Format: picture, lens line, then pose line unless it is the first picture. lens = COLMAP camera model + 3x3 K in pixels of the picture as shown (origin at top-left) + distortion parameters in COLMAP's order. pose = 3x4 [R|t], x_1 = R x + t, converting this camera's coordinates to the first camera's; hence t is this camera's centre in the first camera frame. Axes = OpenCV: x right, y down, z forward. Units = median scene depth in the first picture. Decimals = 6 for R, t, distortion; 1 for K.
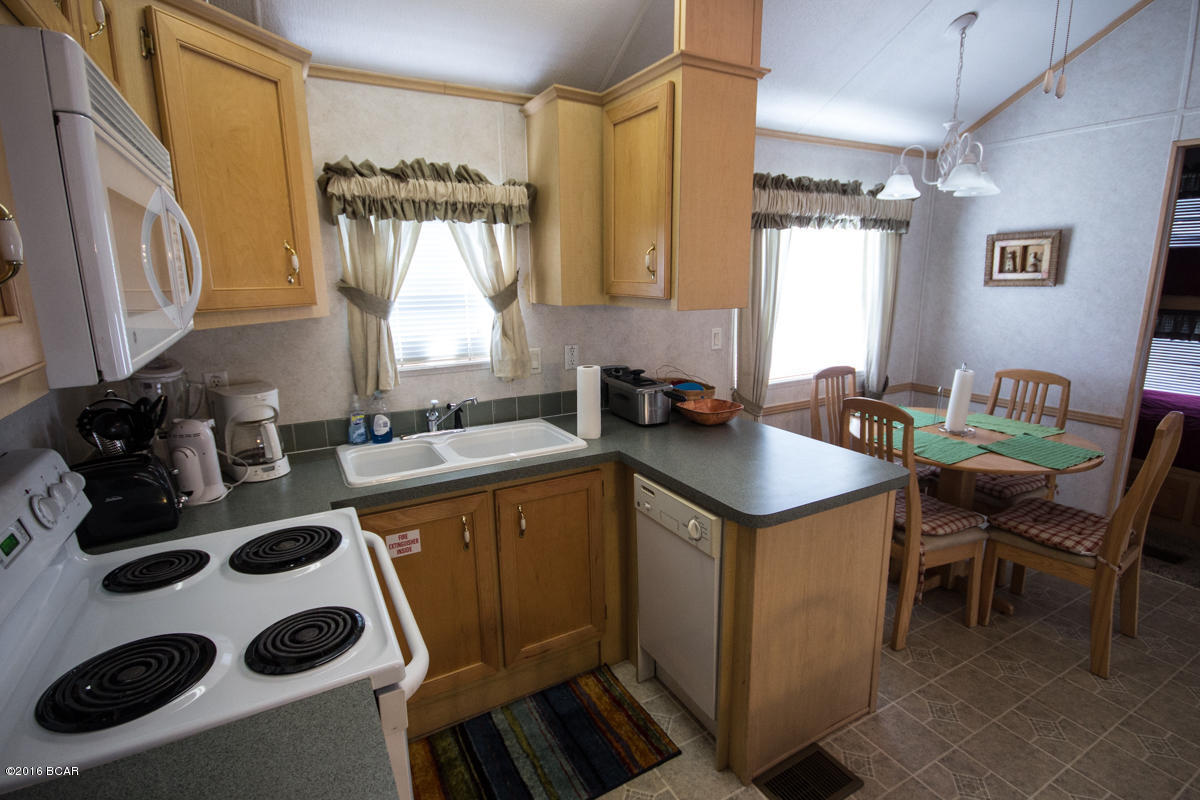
lens RADIAL K [[590.0, 0, 600.0], [0, 590.0, 400.0], [0, 0, 1]] dist [-0.002302, -0.001305]
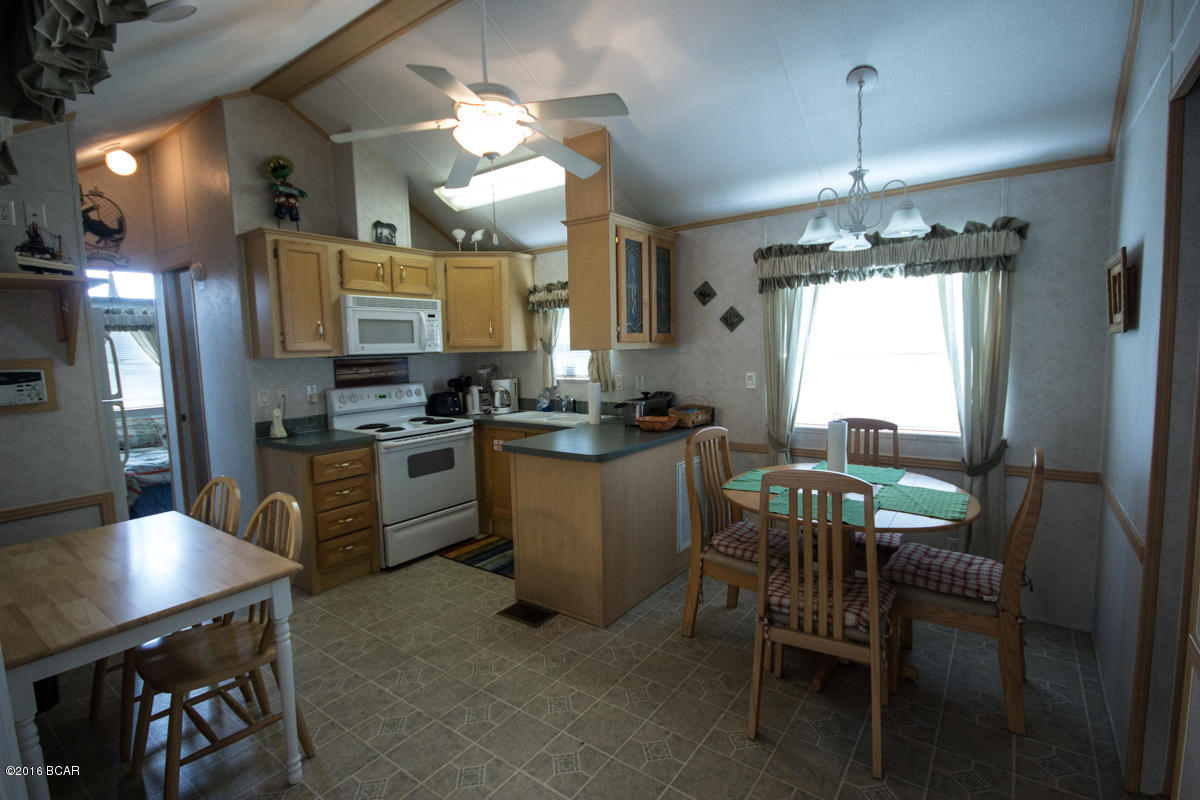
lens RADIAL K [[555.3, 0, 603.3], [0, 555.3, 399.9], [0, 0, 1]] dist [0.001690, -0.000556]
pose [[0.413663, 0.090961, -0.905875, 1.196358], [-0.172695, 0.984772, 0.020023, -0.034768], [0.893901, 0.148157, 0.423073, 0.254626]]
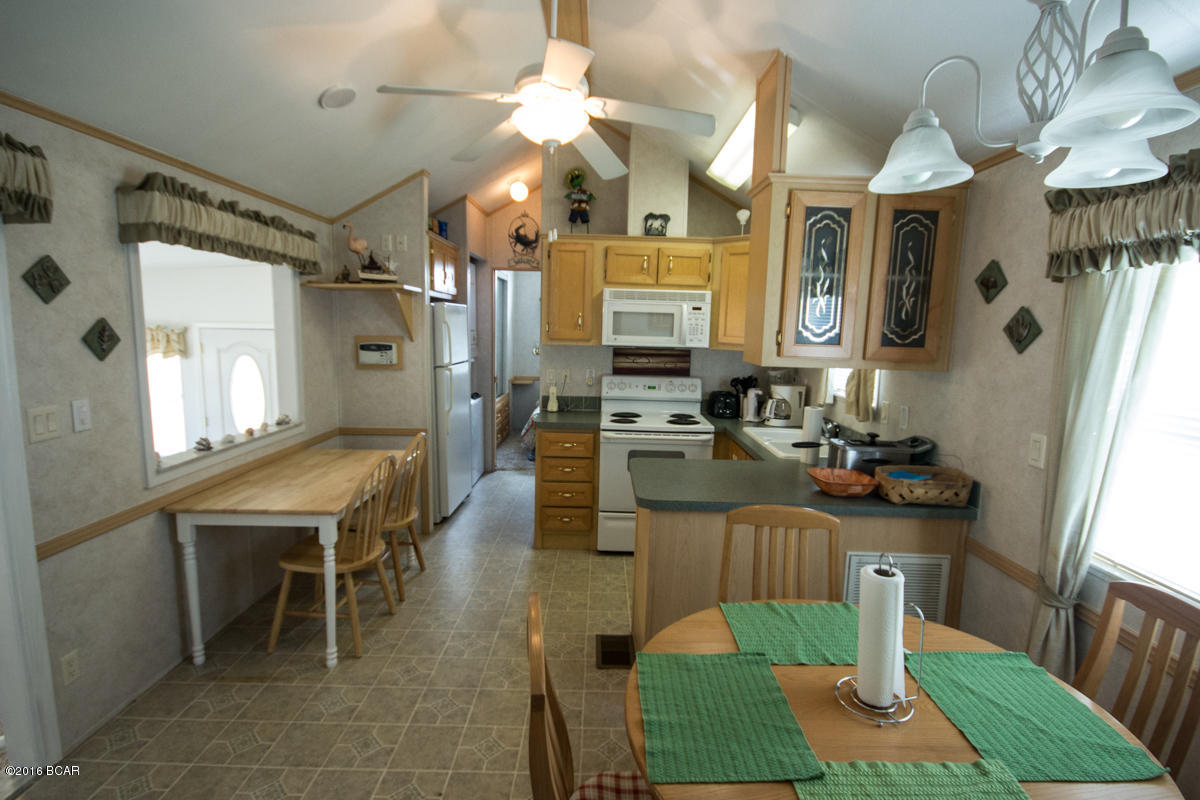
lens RADIAL K [[568.6, 0, 600.0], [0, 568.6, 400.0], [0, 0, 1]] dist [-0.002546, 0.000118]
pose [[-0.486836, 0.115778, -0.865786, 1.014513], [-0.205066, 0.948326, 0.242126, -0.219816], [0.849081, 0.295419, -0.437937, 0.905244]]
